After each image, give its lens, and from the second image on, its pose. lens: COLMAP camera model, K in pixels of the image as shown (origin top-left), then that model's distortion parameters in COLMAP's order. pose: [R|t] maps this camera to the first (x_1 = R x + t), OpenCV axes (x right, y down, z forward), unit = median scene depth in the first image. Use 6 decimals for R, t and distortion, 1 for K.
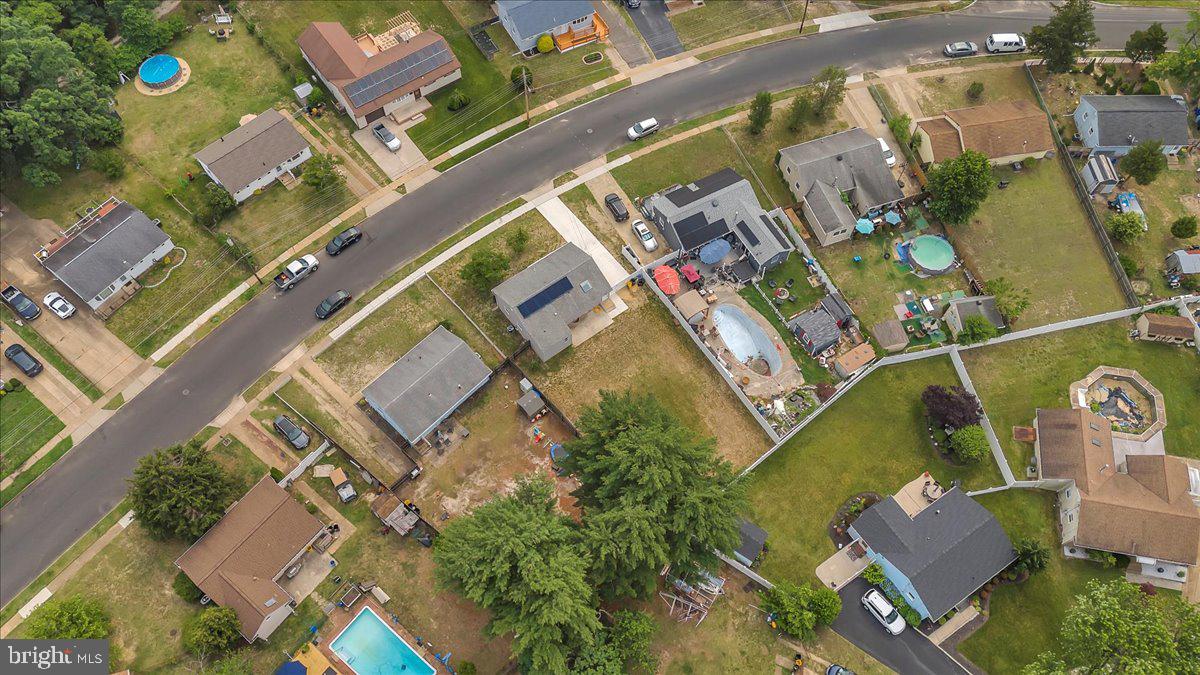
lens RADIAL K [[877.4, 0, 598.1], [0, 877.4, 337.3], [0, 0, 1]] dist [0.077930, -0.069553]
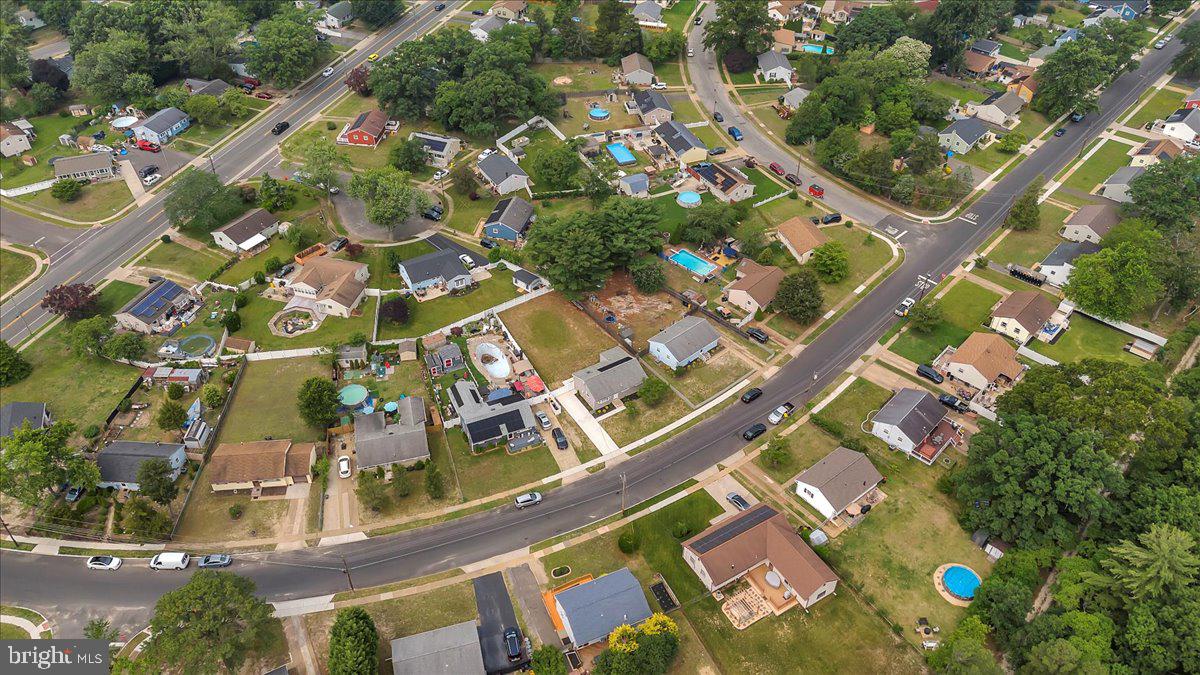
lens RADIAL K [[878.7, 0, 598.4], [0, 878.7, 335.3], [0, 0, 1]] dist [0.113354, -0.158076]
pose [[-0.996854, -0.064103, 0.046611, -0.093510], [0.059196, -0.211106, 0.975669, -1.474521], [-0.052703, 0.975359, 0.214236, 0.559010]]
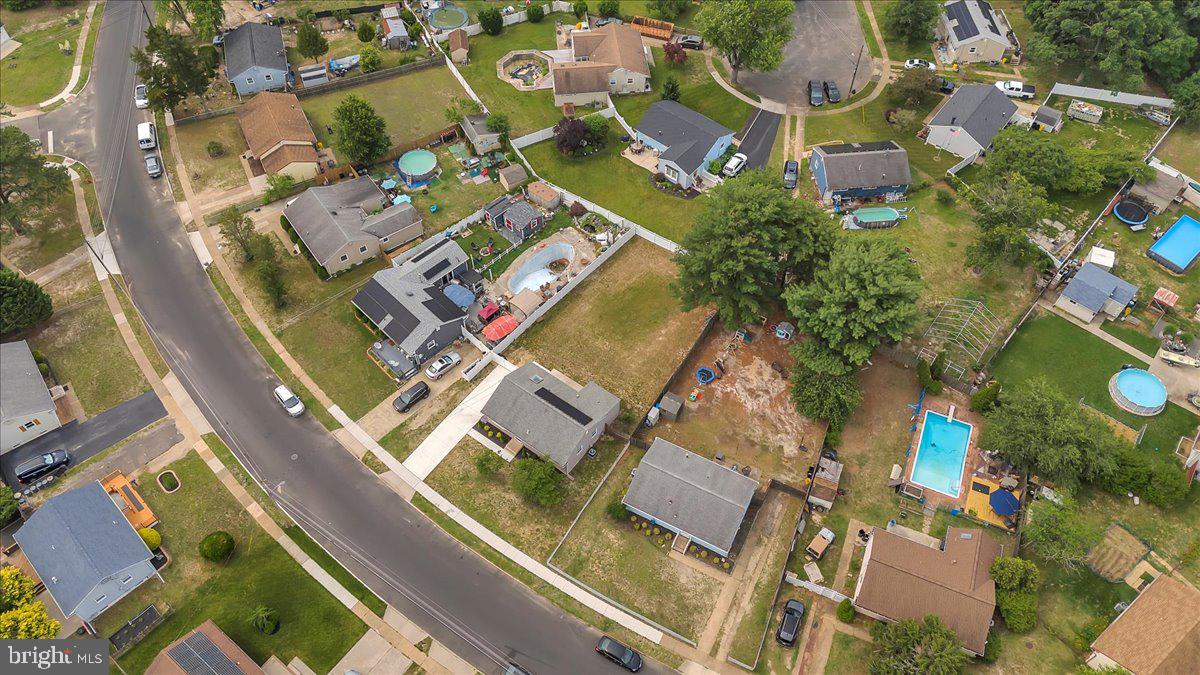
lens RADIAL K [[877.4, 0, 598.1], [0, 877.4, 337.3], [0, 0, 1]] dist [0.077930, -0.069553]
pose [[-0.282190, -0.770089, 0.572129, -0.509634], [0.840414, 0.089184, 0.534557, -0.483517], [-0.462681, 0.631671, 0.622027, 0.321816]]
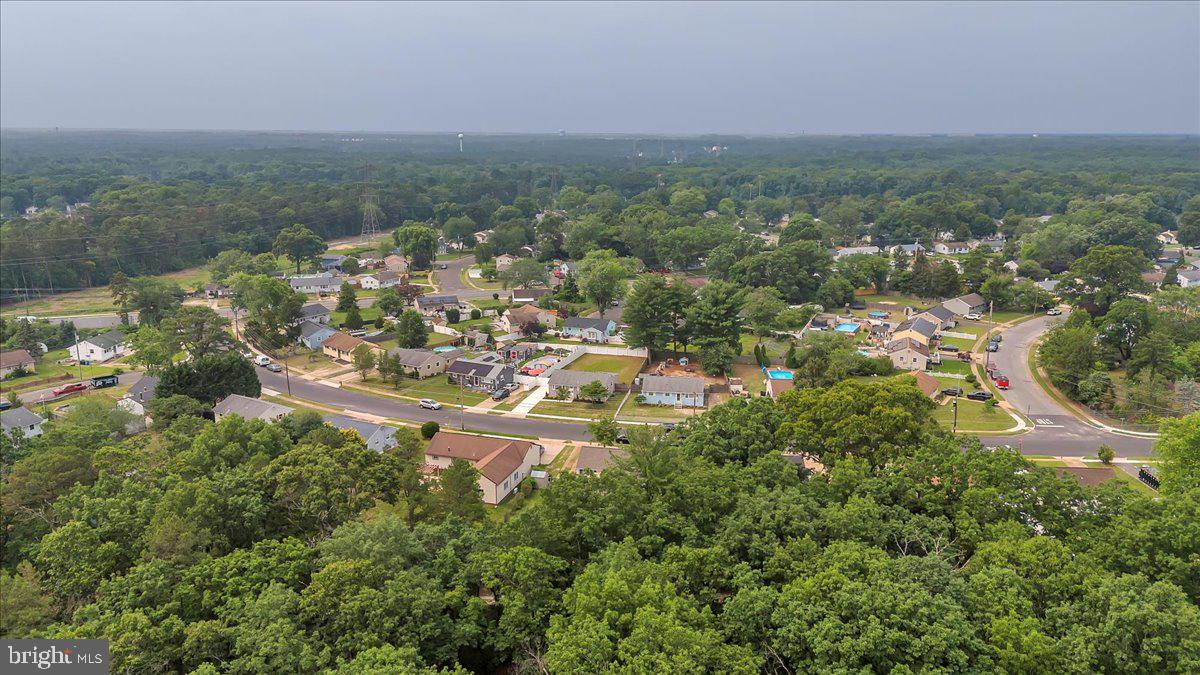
lens RADIAL K [[878.7, 0, 598.4], [0, 878.7, 335.3], [0, 0, 1]] dist [0.113354, -0.158076]
pose [[-0.590908, -0.187592, 0.784625, -1.286526], [0.706256, 0.349778, 0.615514, -1.028249], [-0.389910, 0.917859, -0.074198, 0.972827]]
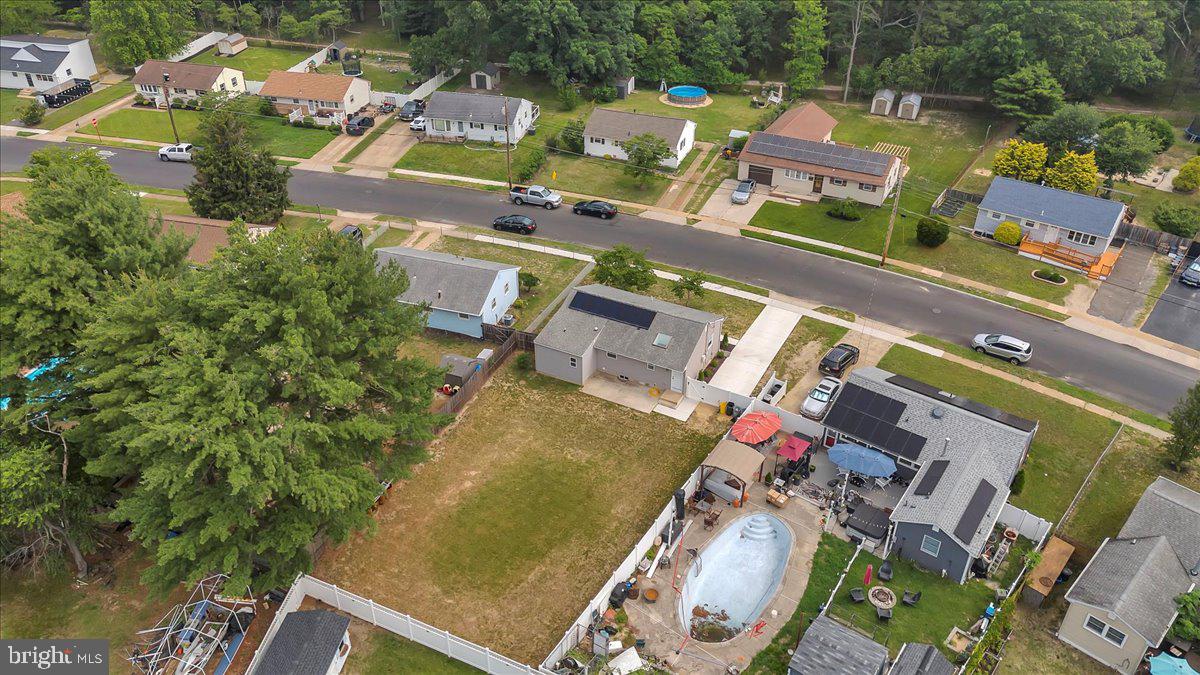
lens RADIAL K [[878.7, 0, 598.4], [0, 878.7, 335.3], [0, 0, 1]] dist [0.113354, -0.158076]
pose [[0.430282, 0.488885, -0.758847, 0.420547], [-0.795689, 0.602413, -0.063069, 0.015763], [0.426306, 0.630943, 0.648208, 0.525985]]
